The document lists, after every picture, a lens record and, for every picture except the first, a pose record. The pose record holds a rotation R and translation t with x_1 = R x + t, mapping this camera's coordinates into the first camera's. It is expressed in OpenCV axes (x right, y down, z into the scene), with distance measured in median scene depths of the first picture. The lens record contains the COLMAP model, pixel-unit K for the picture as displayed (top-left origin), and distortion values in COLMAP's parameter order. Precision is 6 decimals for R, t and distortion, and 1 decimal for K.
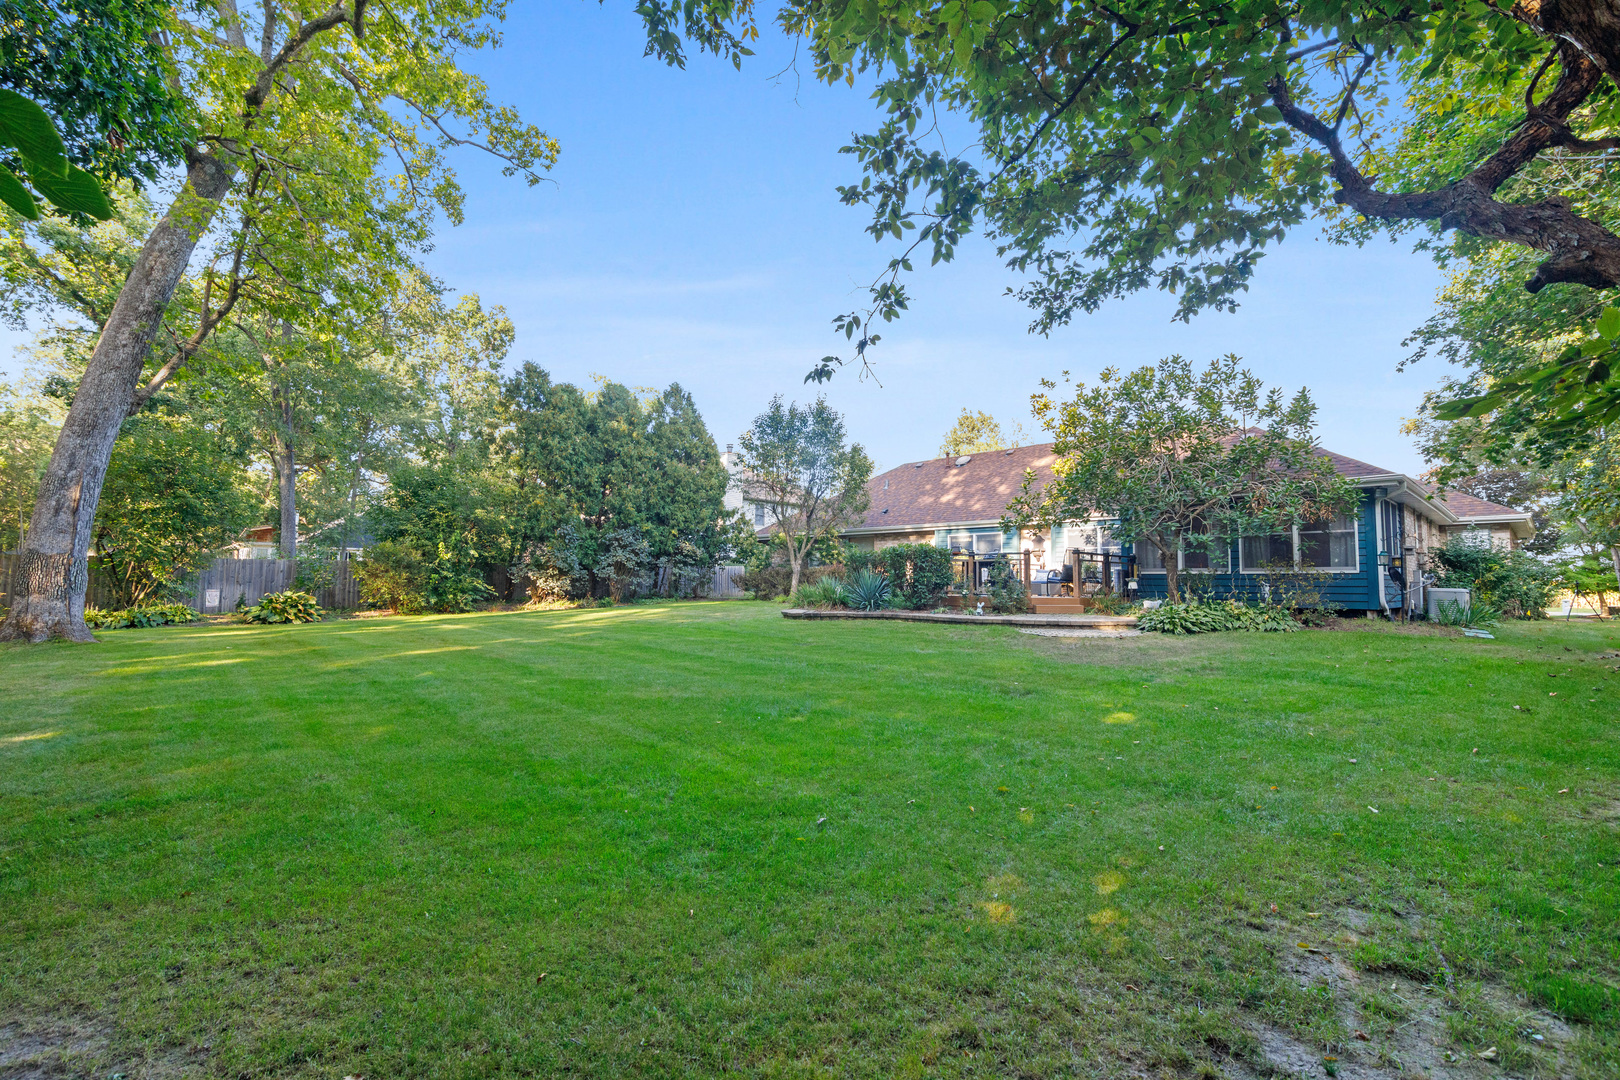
lens RADIAL K [[723.1, 0, 806.3], [0, 723.1, 540.3], [0, 0, 1]] dist [-0.005573, -0.000436]
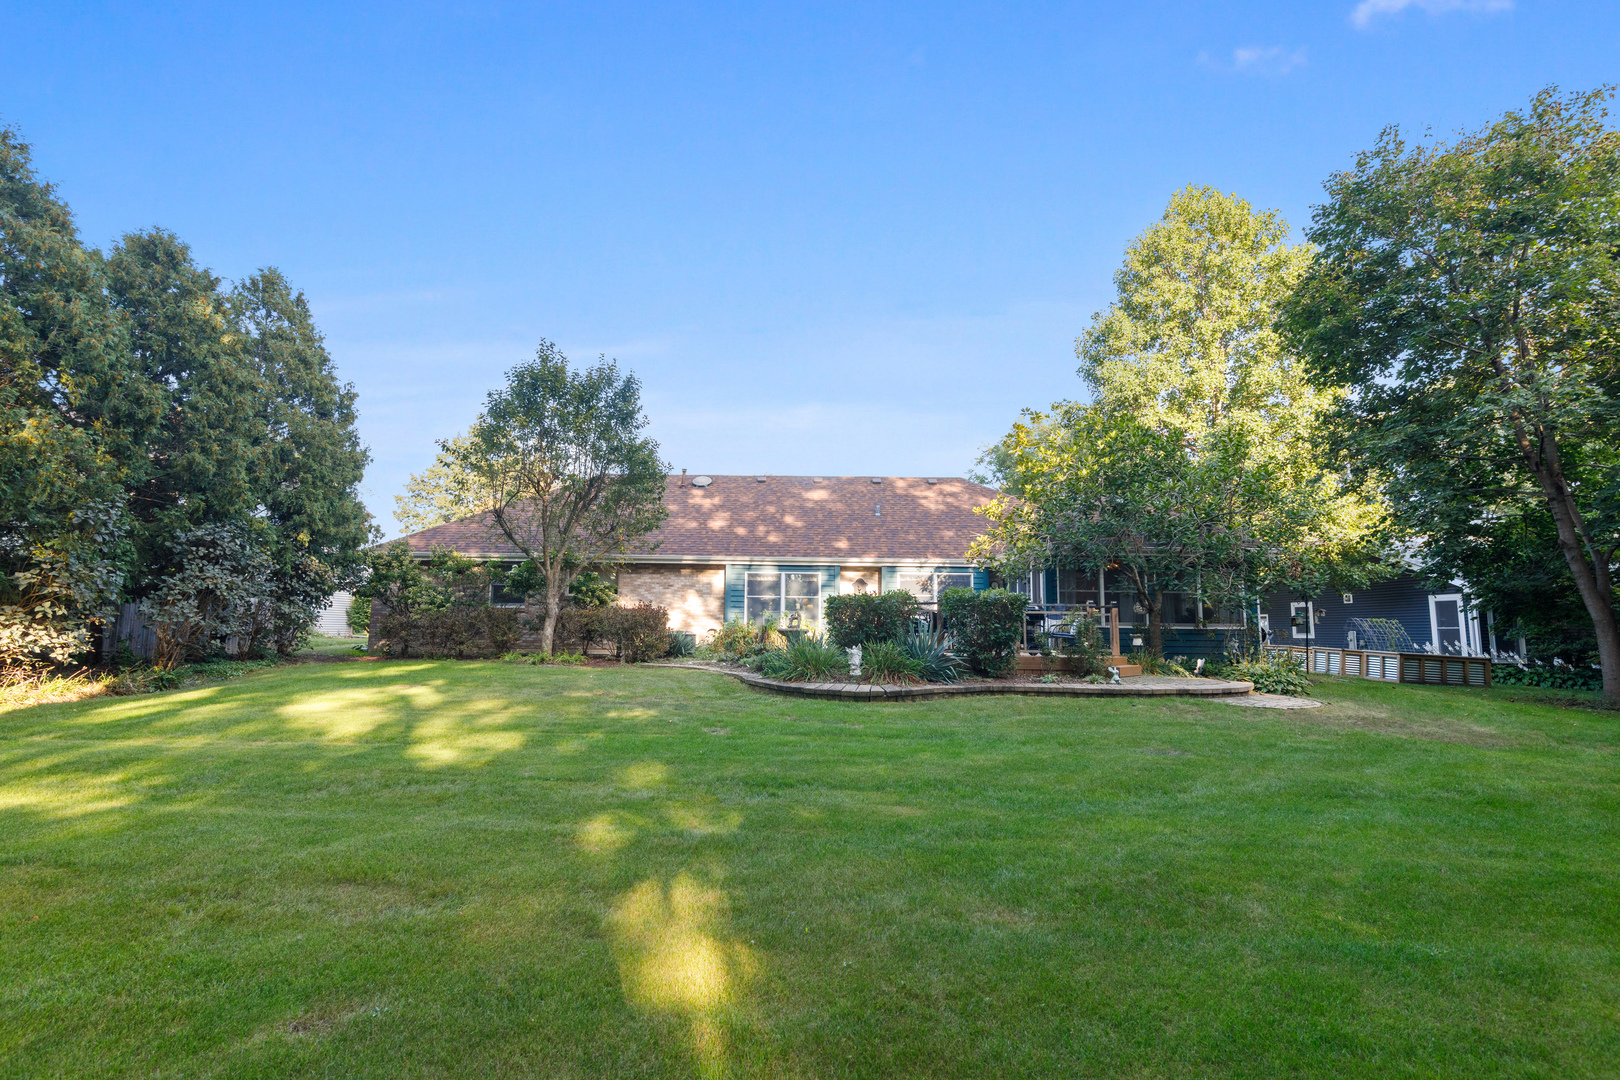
lens RADIAL K [[723.1, 0, 807.4], [0, 723.1, 540.2], [0, 0, 1]] dist [-0.005573, -0.000436]
pose [[0.703575, 0.084707, 0.705555, -0.337815], [-0.049124, 0.996293, -0.070626, 0.011524], [-0.708921, 0.015031, 0.705127, 0.400738]]
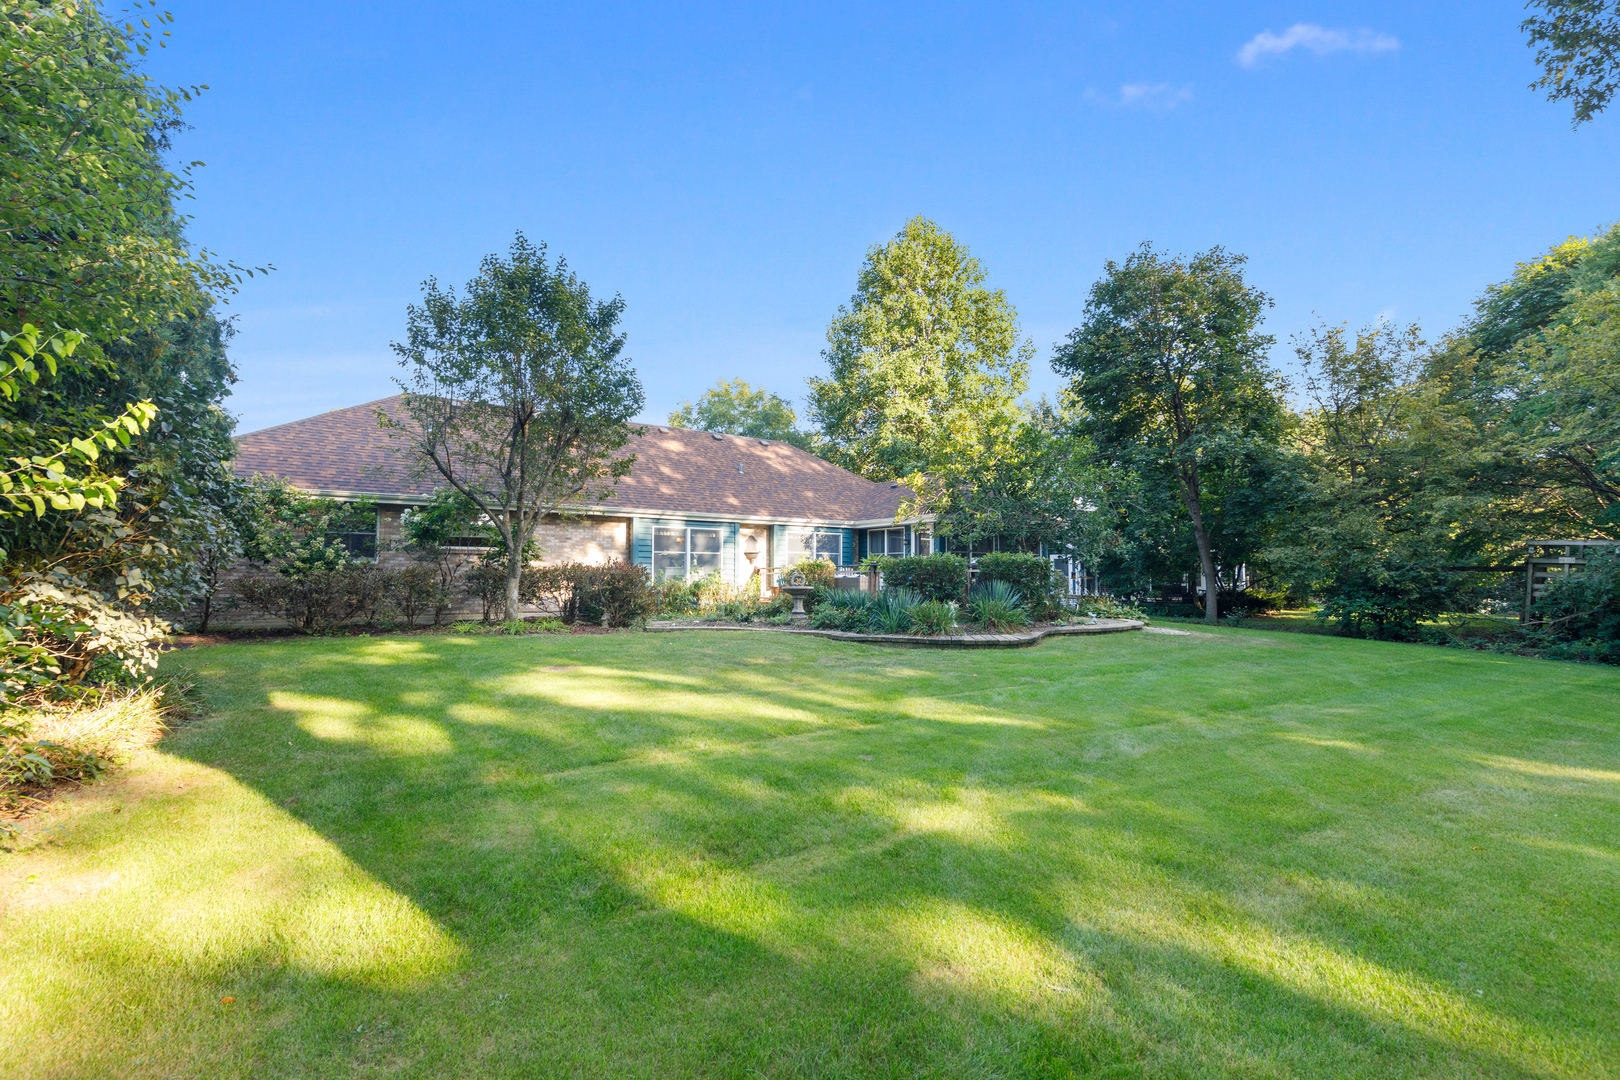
lens RADIAL K [[723.1, 0, 813.3], [0, 723.1, 543.1], [0, 0, 1]] dist [-0.005573, -0.000436]
pose [[0.152135, 0.035831, 0.987710, -0.548156], [-0.061532, 0.997747, -0.026717, 0.021747], [-0.986442, -0.056712, 0.153997, 0.744589]]
